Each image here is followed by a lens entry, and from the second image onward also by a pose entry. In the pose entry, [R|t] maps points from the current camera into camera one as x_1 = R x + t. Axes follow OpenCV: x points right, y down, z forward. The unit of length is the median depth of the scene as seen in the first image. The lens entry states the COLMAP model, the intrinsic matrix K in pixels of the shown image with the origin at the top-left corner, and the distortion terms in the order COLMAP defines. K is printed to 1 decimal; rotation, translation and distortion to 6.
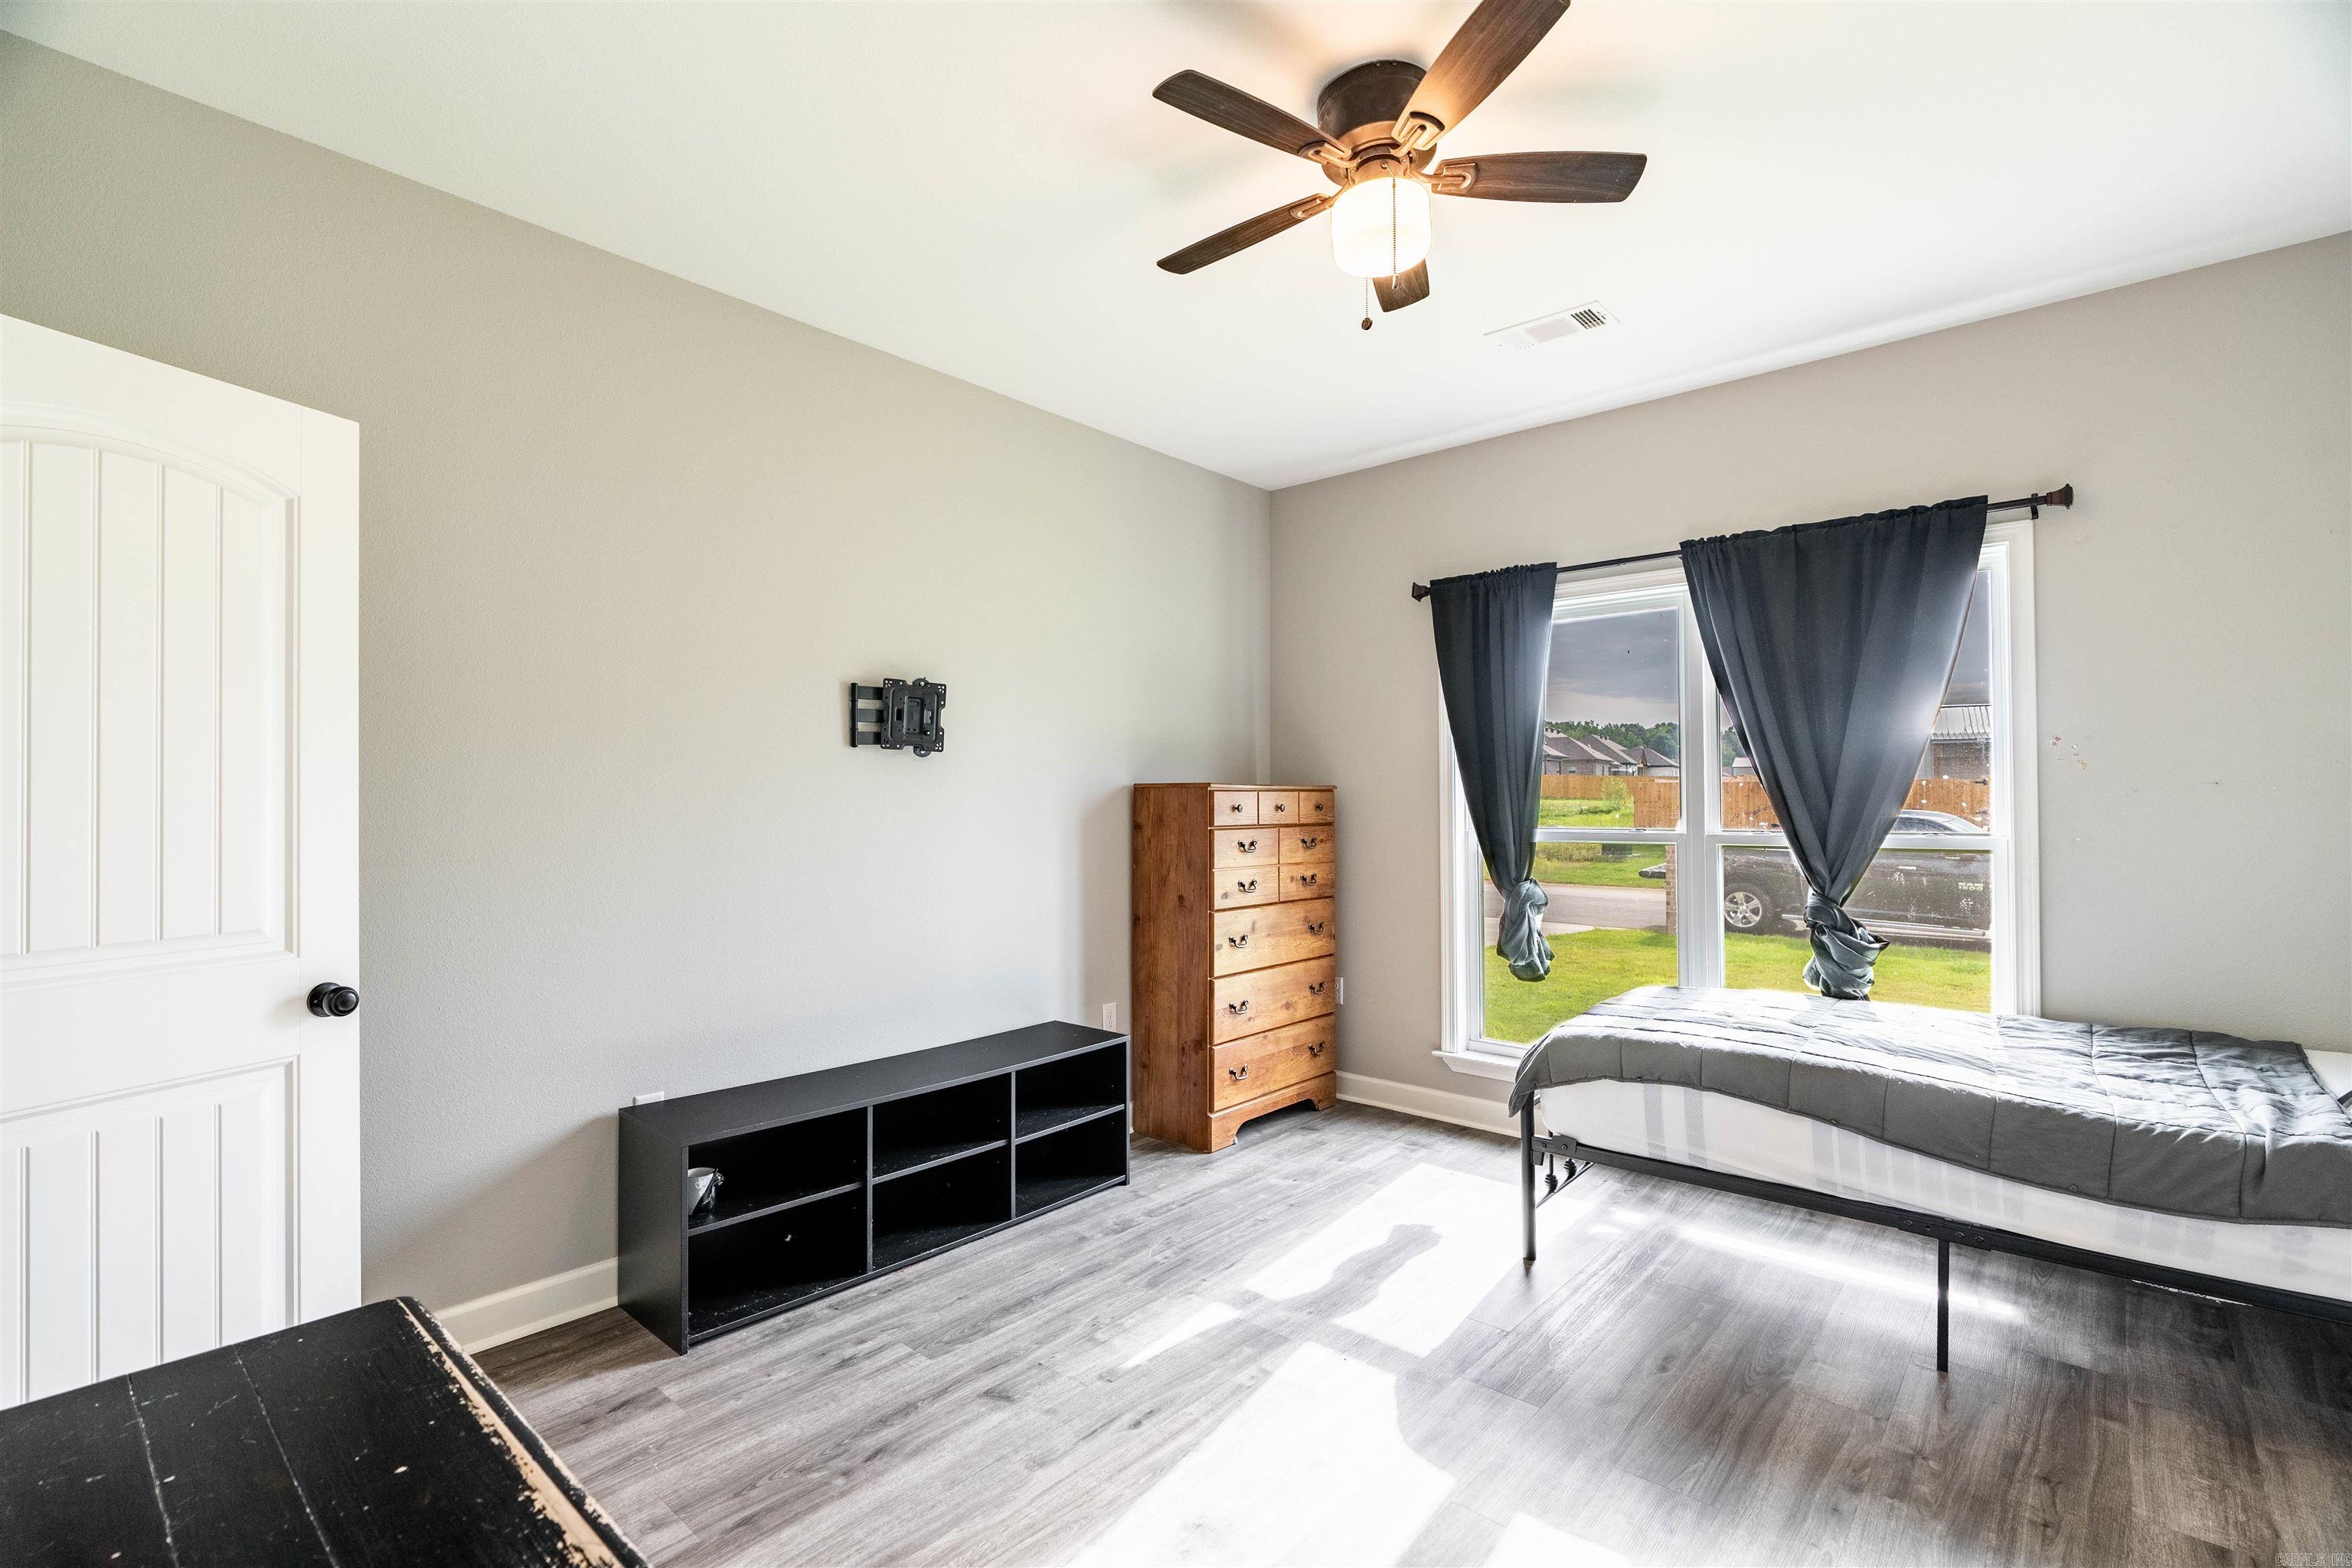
lens RADIAL K [[1070.9, 0, 1177.9], [0, 1070.9, 787.7], [0, 0, 1]] dist [-0.011669, 0.003693]
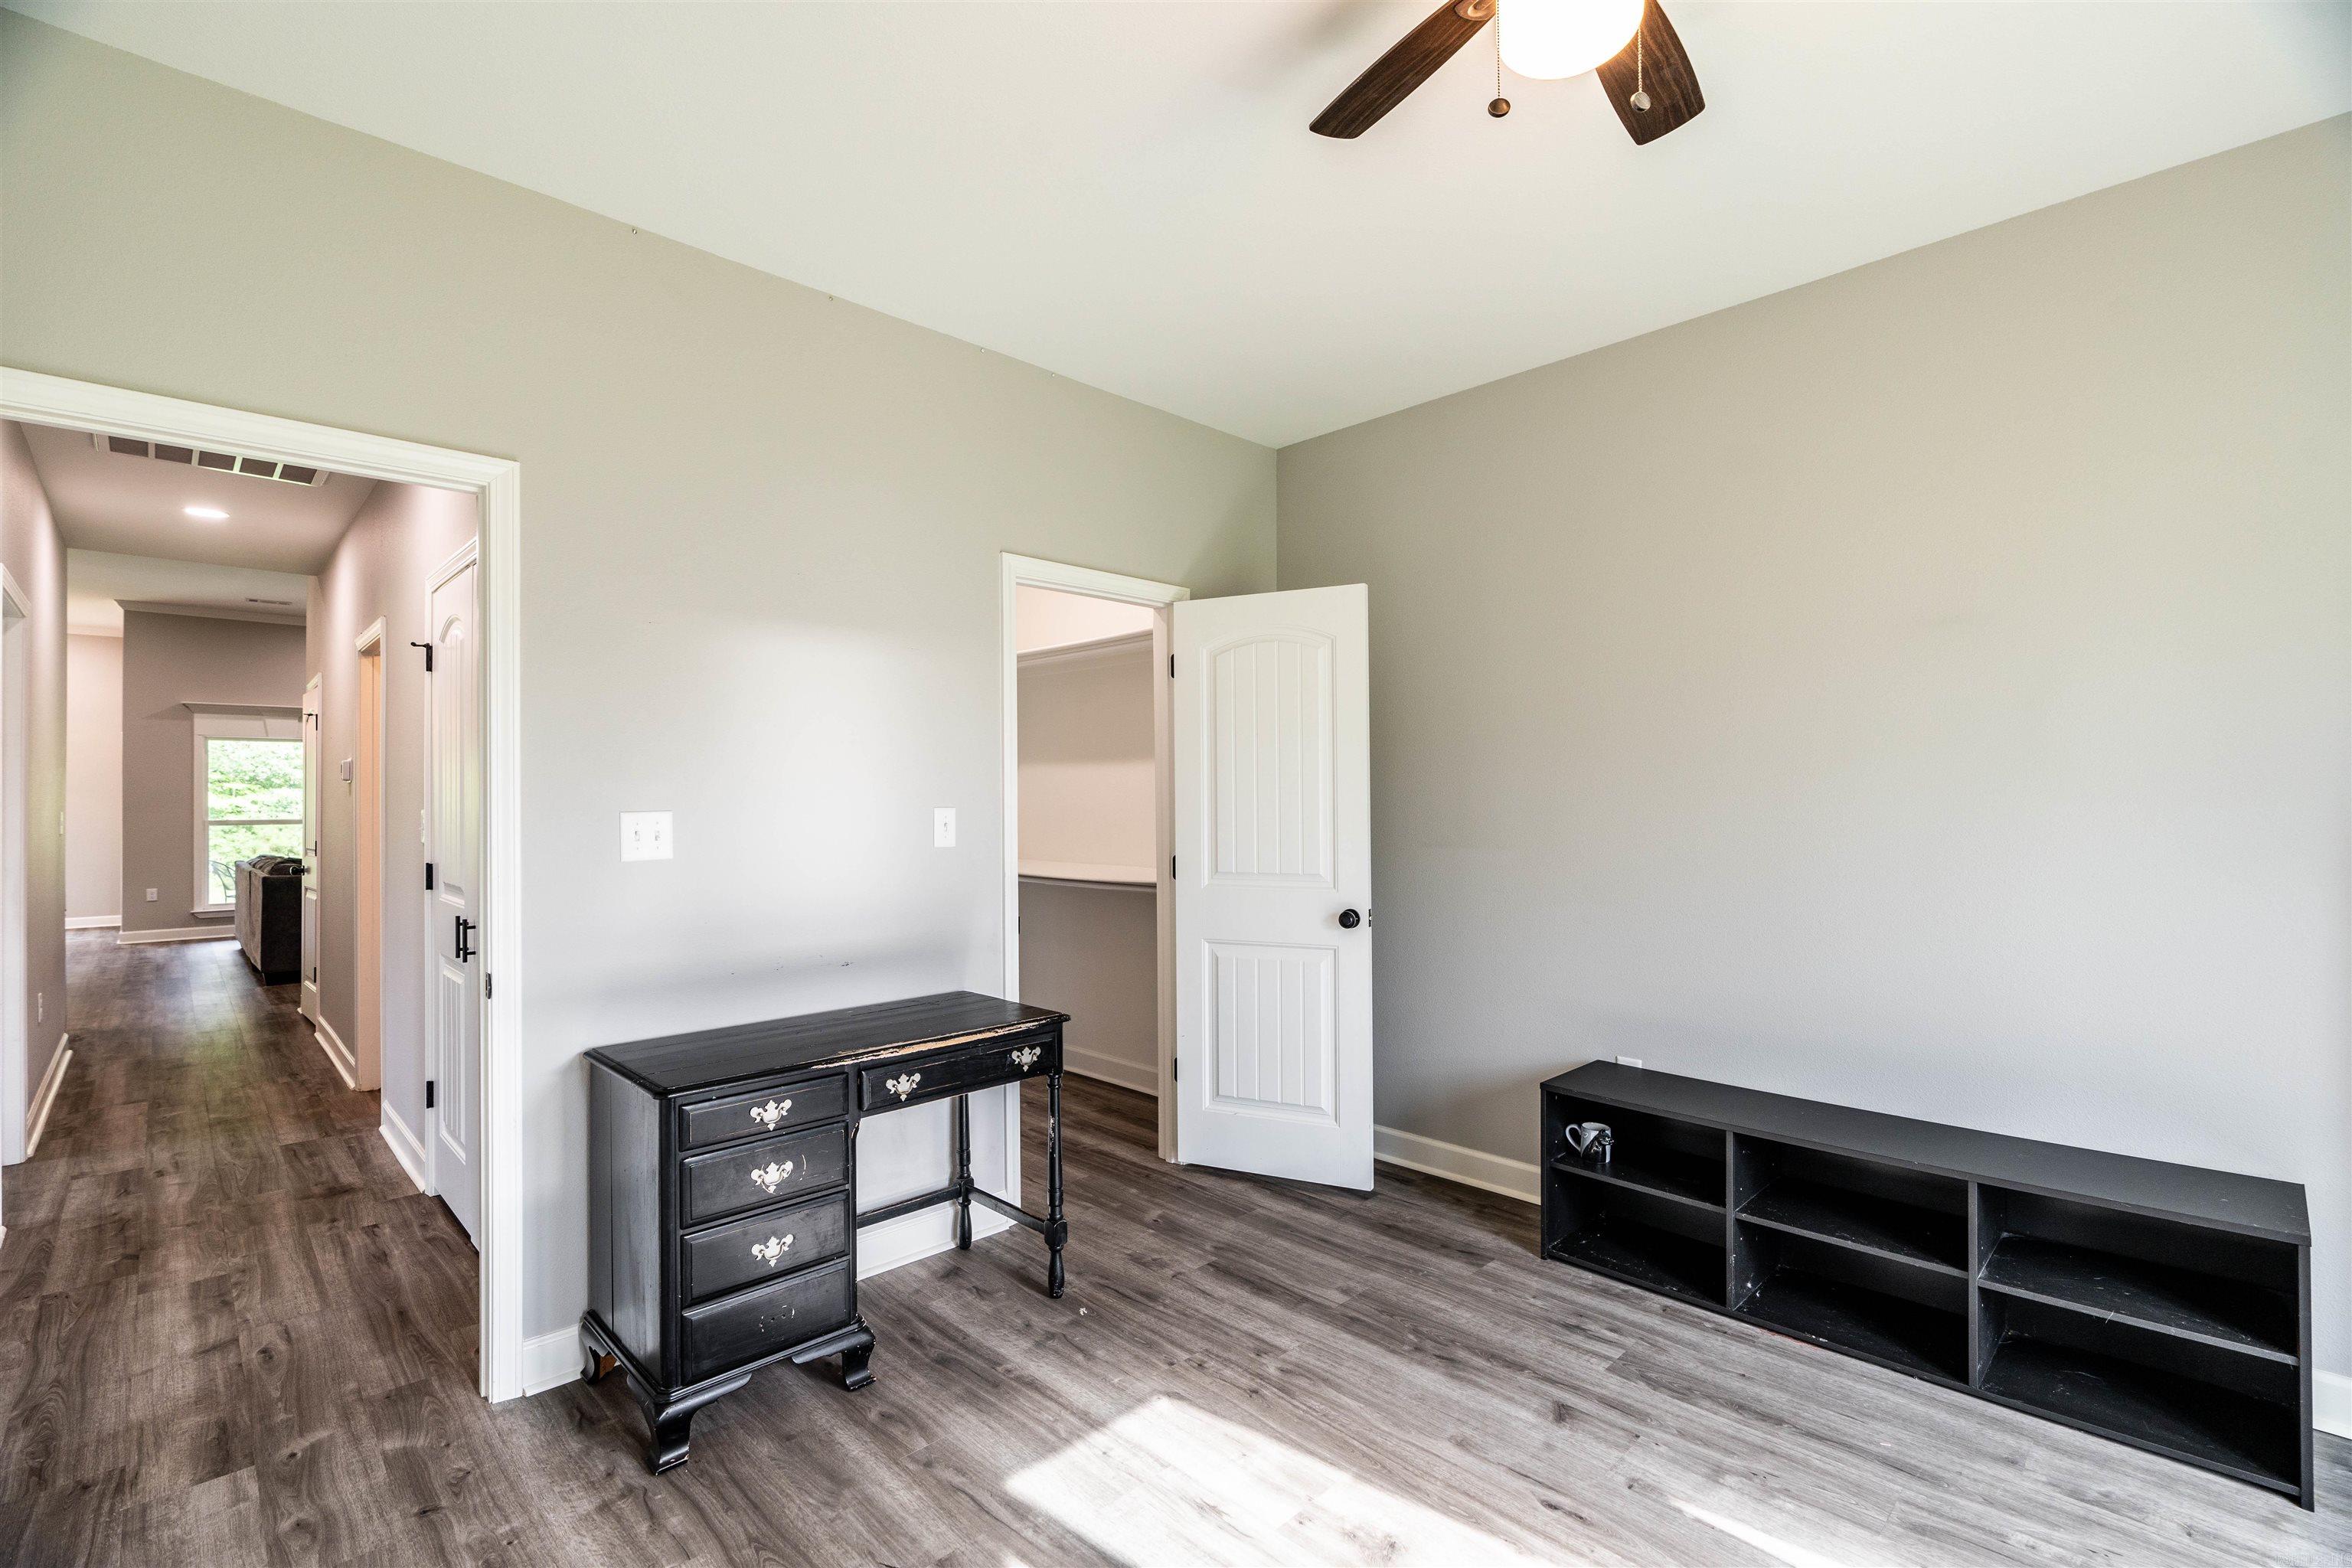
lens RADIAL K [[1070.9, 0, 1176.2], [0, 1070.9, 791.7], [0, 0, 1]] dist [-0.011669, 0.003693]
pose [[-0.093390, -0.010548, -0.995574, 0.796471], [0.017611, 0.999770, -0.012244, 0.003914], [0.995474, -0.018676, -0.093183, 0.704012]]
